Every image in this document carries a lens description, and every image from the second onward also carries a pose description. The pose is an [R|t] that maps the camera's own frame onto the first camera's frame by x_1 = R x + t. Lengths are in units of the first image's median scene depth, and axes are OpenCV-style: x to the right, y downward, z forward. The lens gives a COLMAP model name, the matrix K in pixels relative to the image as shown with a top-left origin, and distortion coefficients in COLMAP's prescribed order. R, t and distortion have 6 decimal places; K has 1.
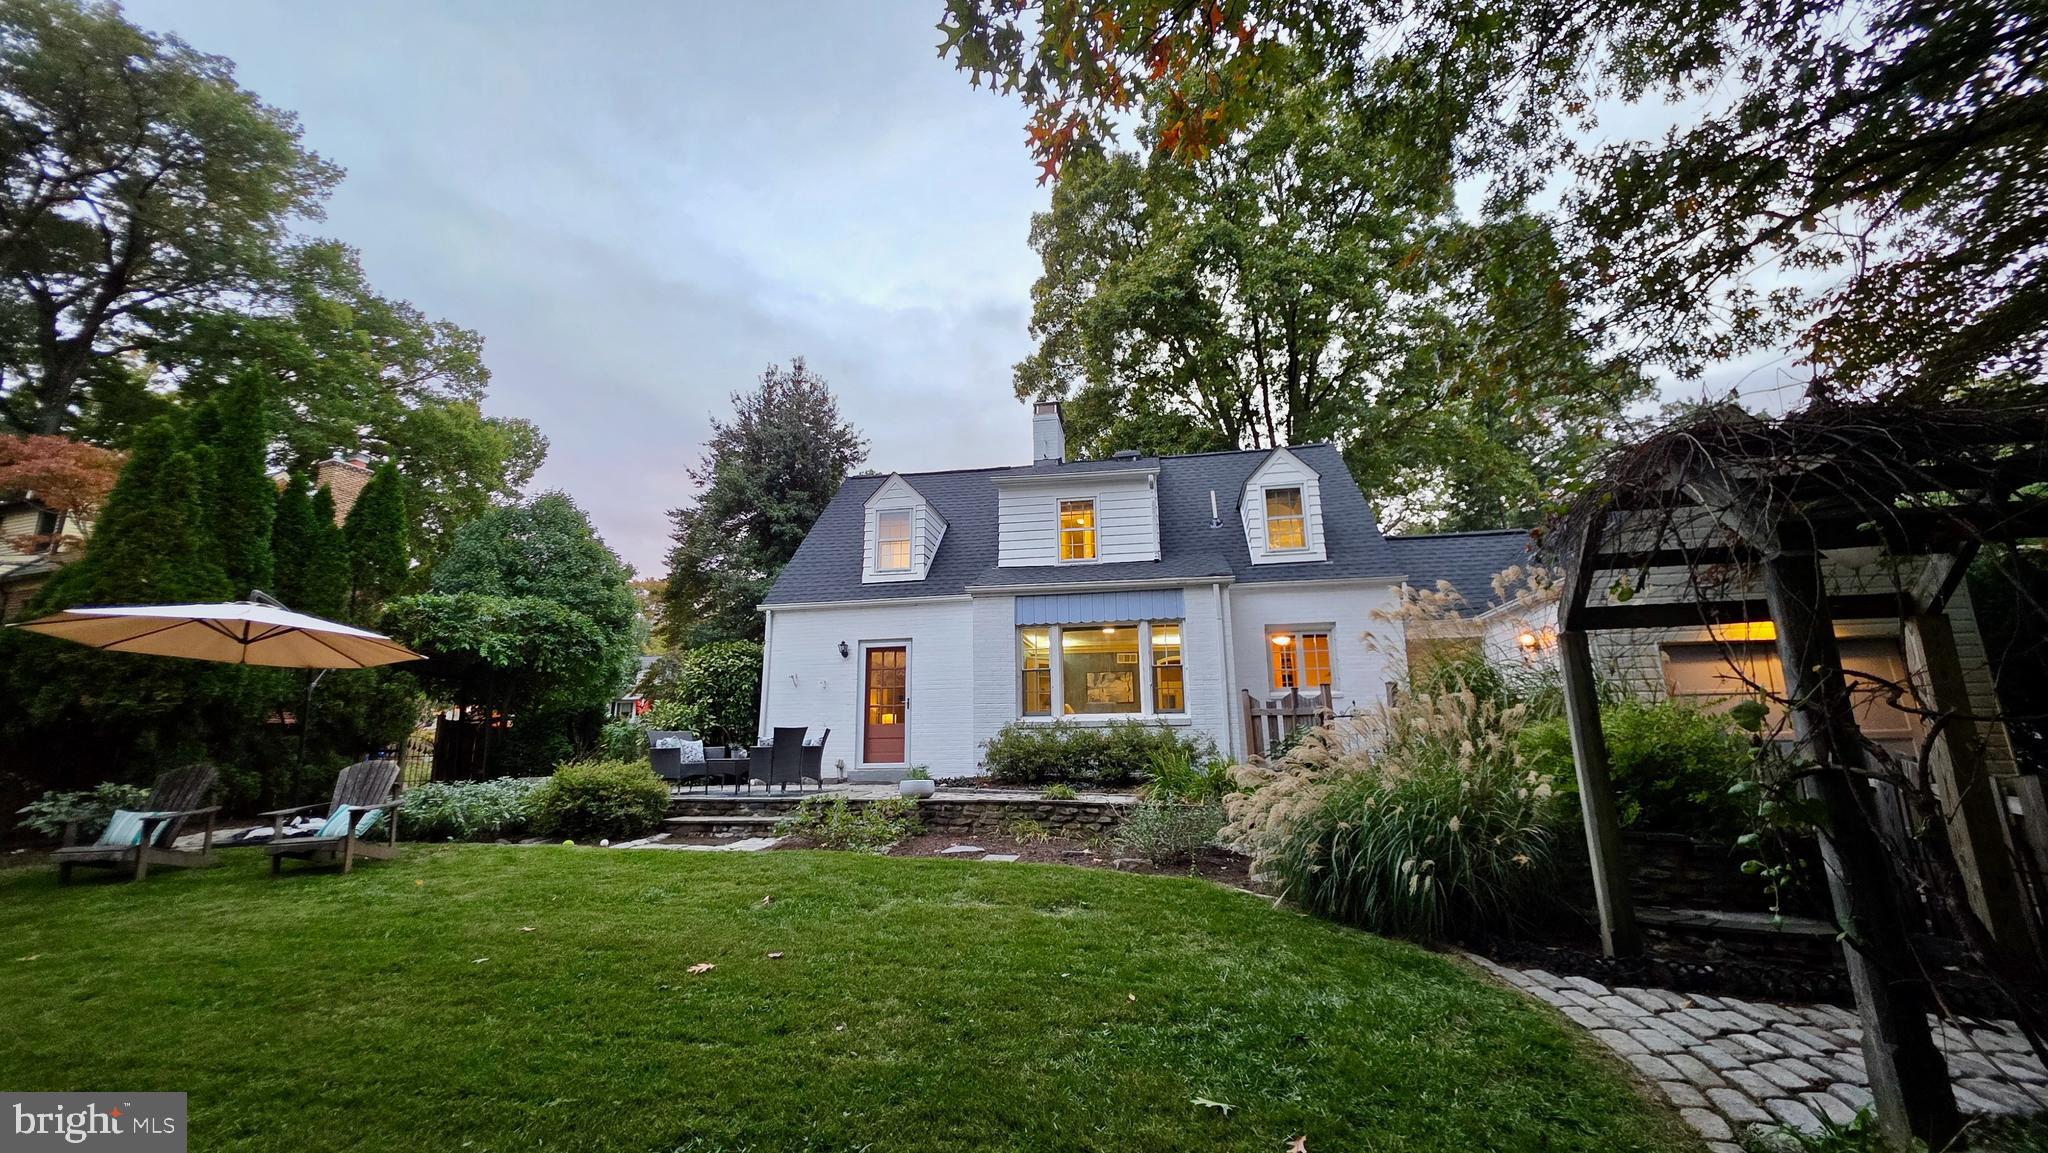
lens RADIAL K [[819.4, 0, 1020.6], [0, 819.4, 571.0], [0, 0, 1]] dist [0.000734, -0.000100]
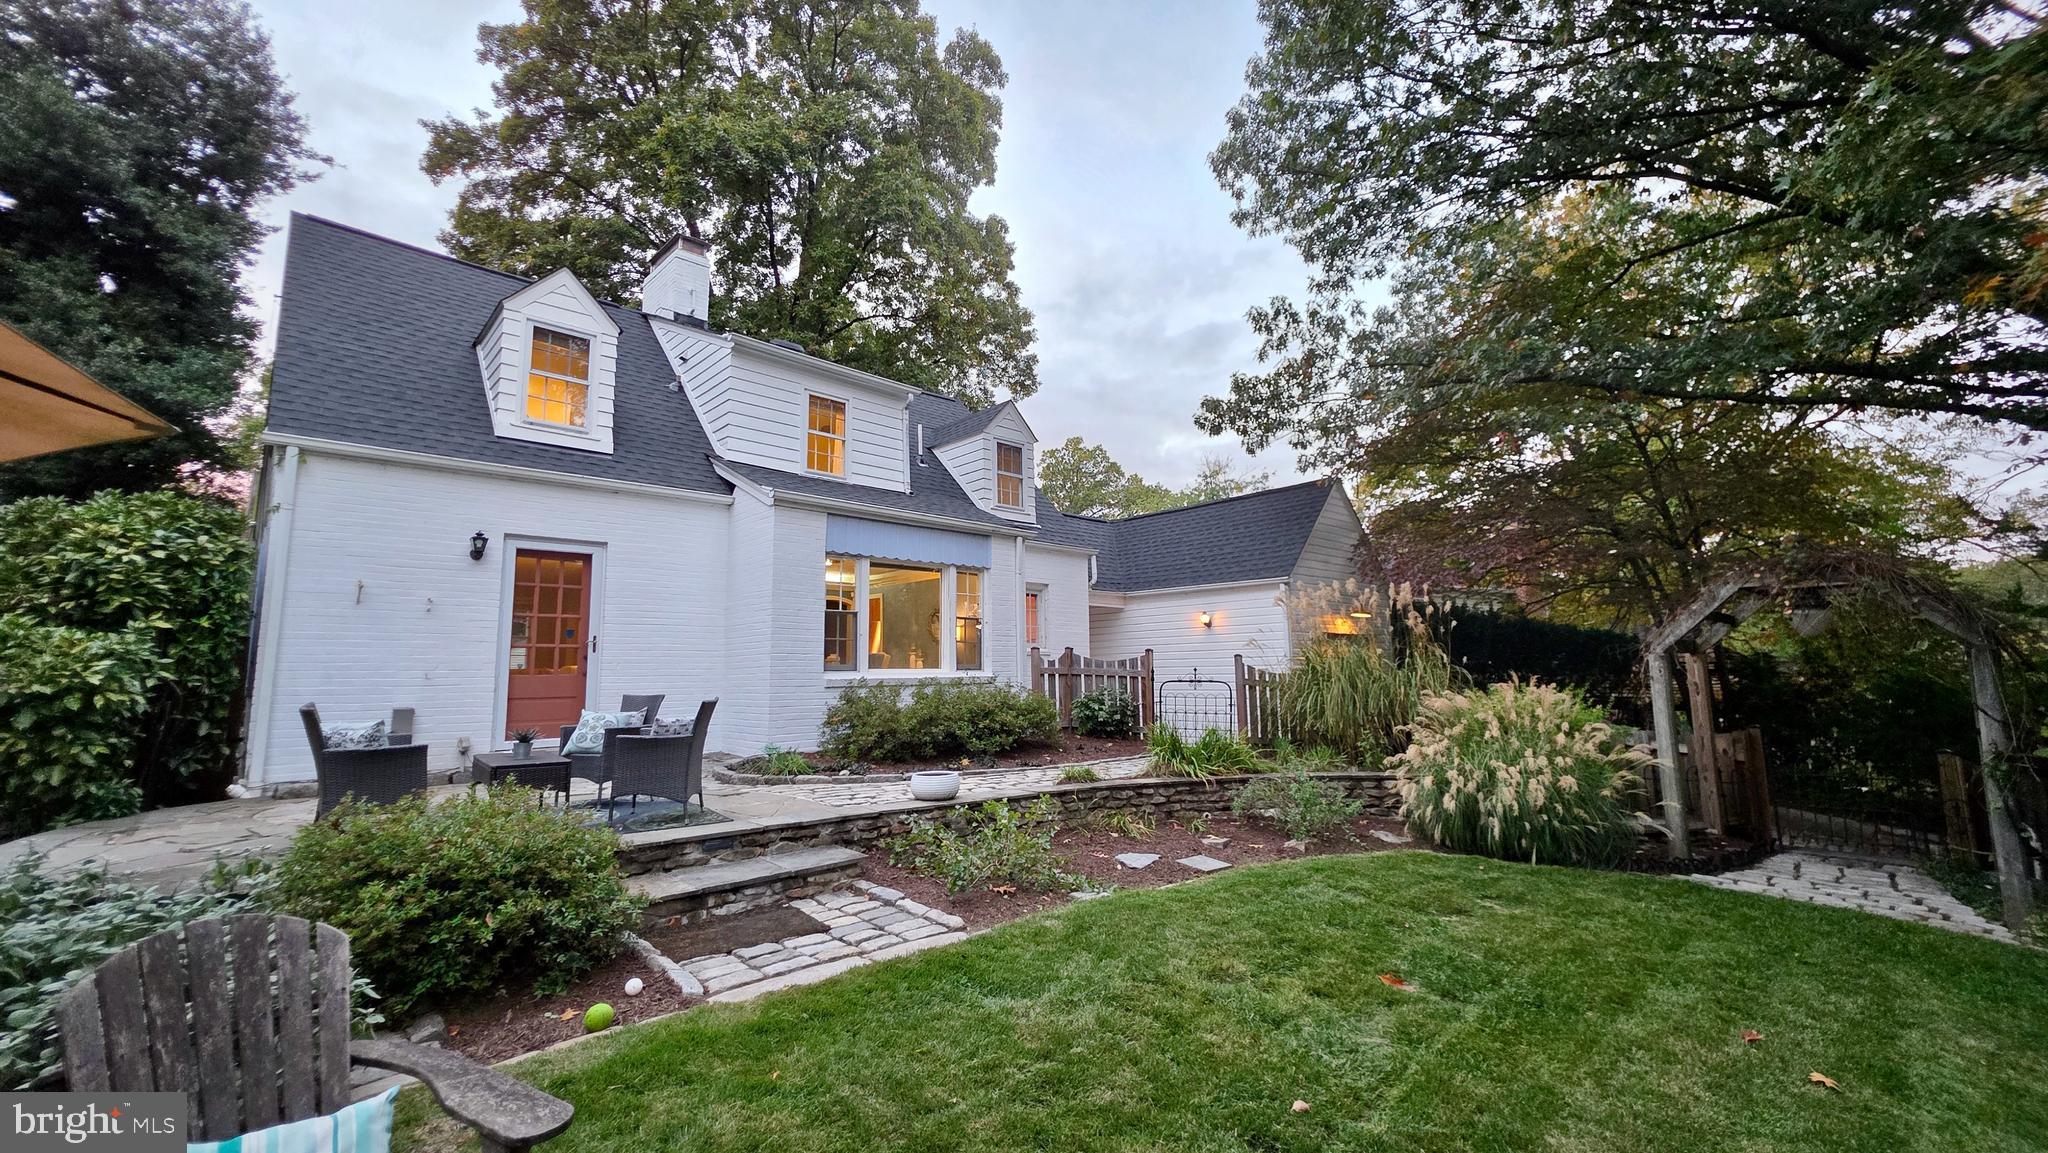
lens RADIAL K [[819.4, 0, 1020.6], [0, 819.4, 571.0], [0, 0, 1]] dist [0.000734, -0.000100]
pose [[0.600259, 0.104531, 0.792945, -0.495427], [-0.176455, 0.984301, 0.003820, 0.049228], [-0.780098, -0.142212, 0.609281, 0.395895]]
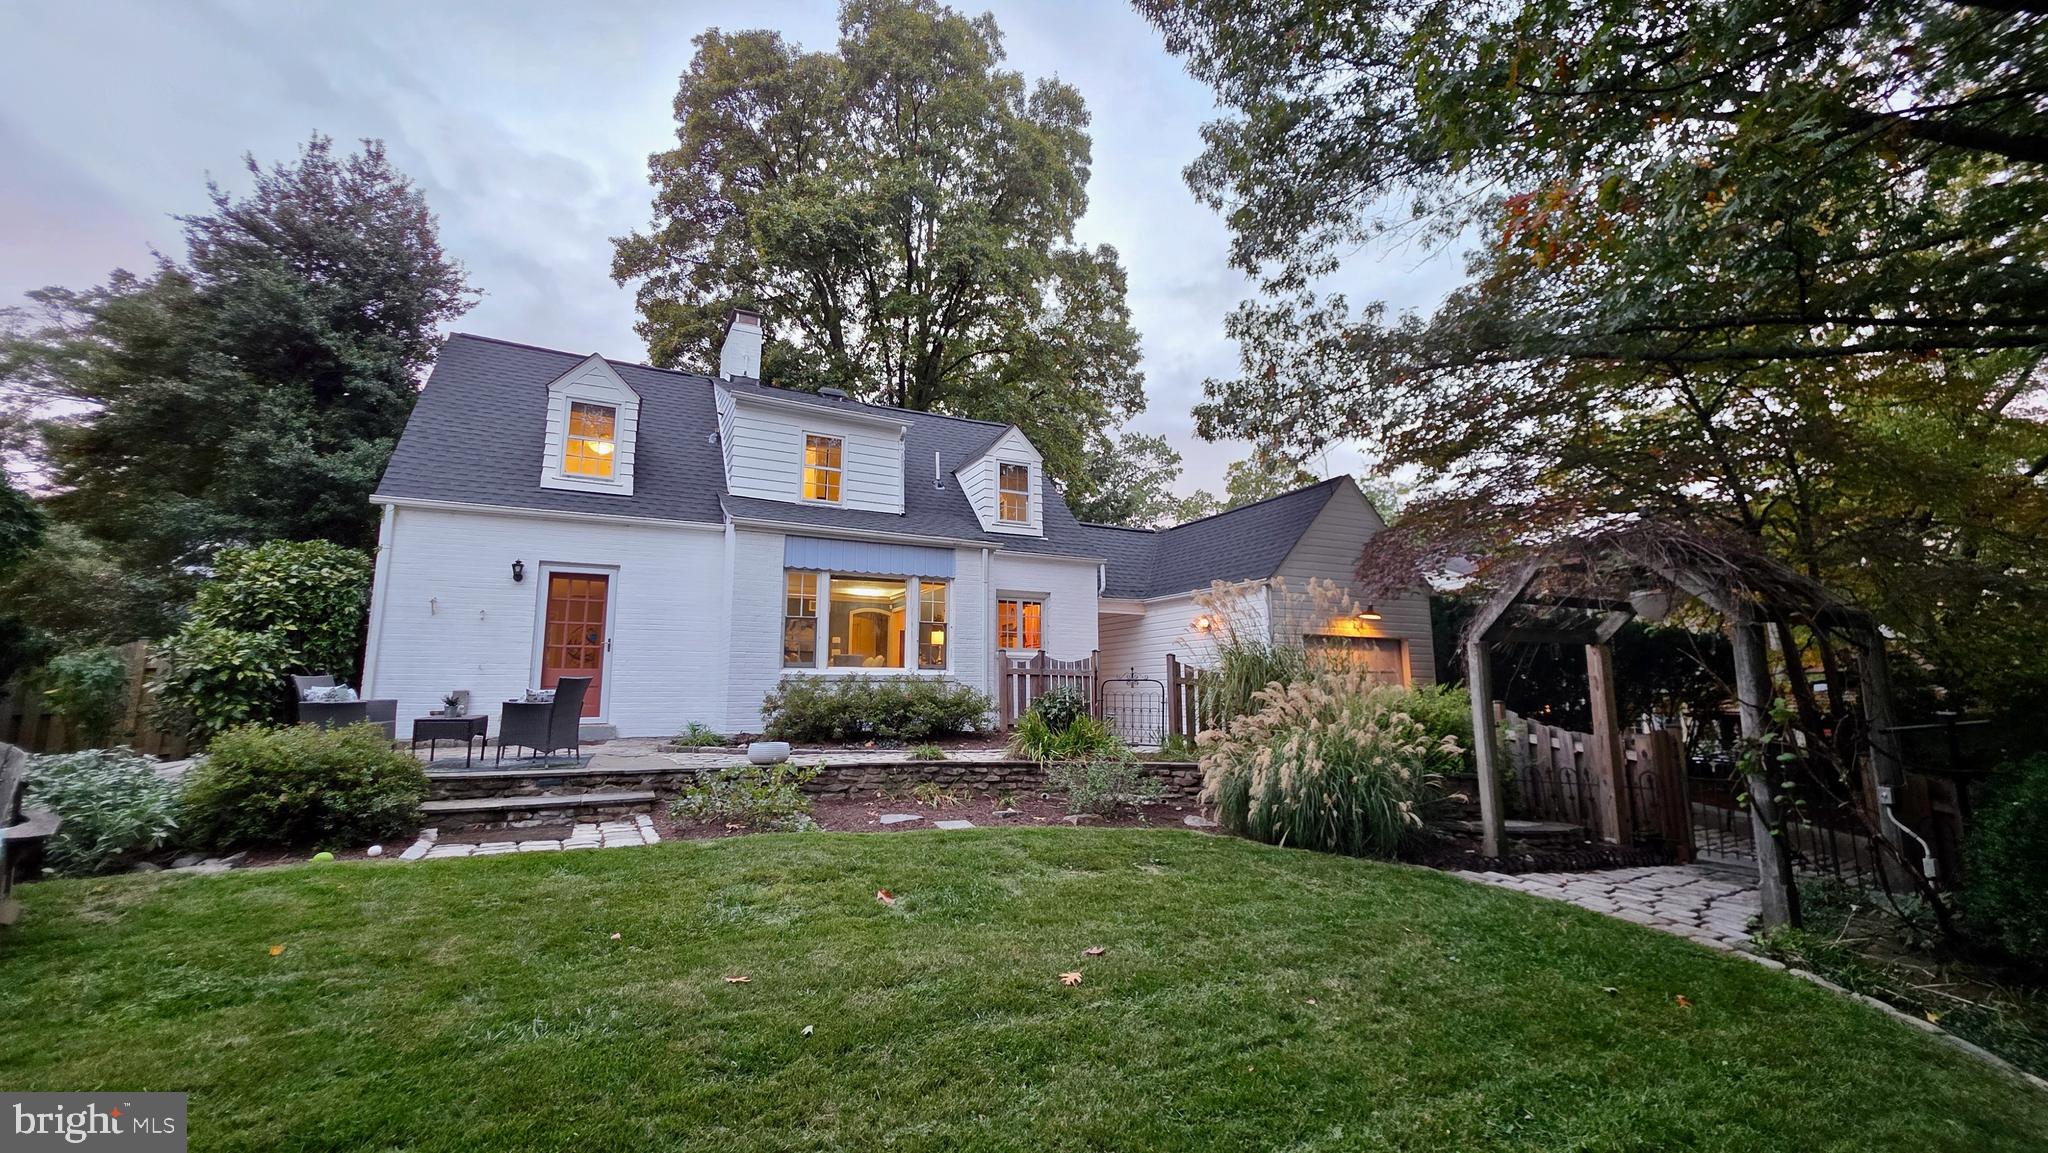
lens RADIAL K [[819.4, 0, 1020.6], [0, 819.4, 571.0], [0, 0, 1]] dist [0.000734, -0.000100]
pose [[0.797133, 0.100801, 0.595331, -0.334264], [-0.142716, 0.989483, 0.023556, 0.012315], [-0.586695, -0.103740, 0.803135, 0.123076]]
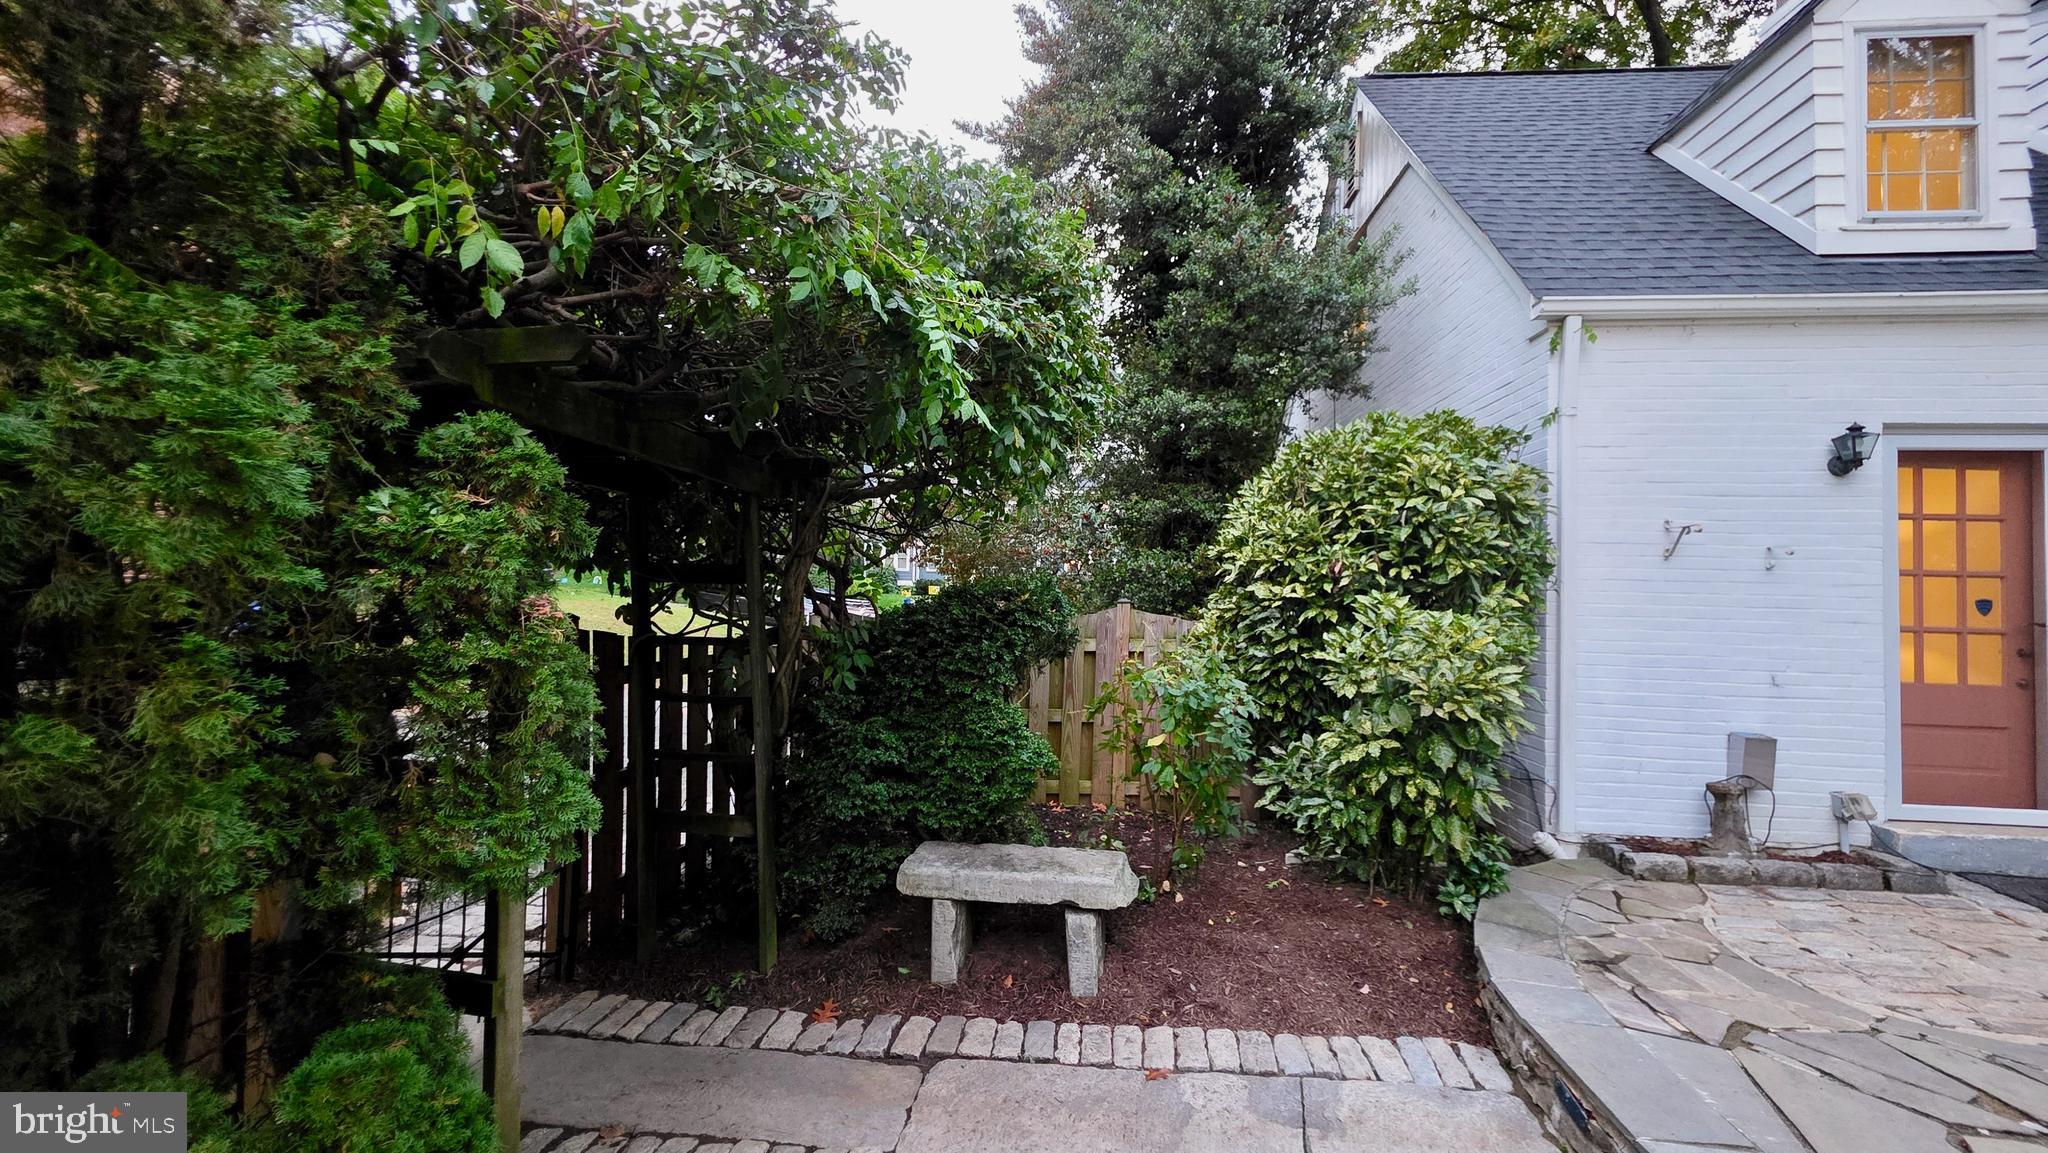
lens RADIAL K [[819.4, 0, 1020.6], [0, 819.4, 571.0], [0, 0, 1]] dist [0.000734, -0.000100]
pose [[0.996658, 0.041065, 0.070615, -0.623612], [-0.054245, 0.979049, 0.196265, 0.108641], [-0.061076, -0.199440, 0.978005, 0.787328]]
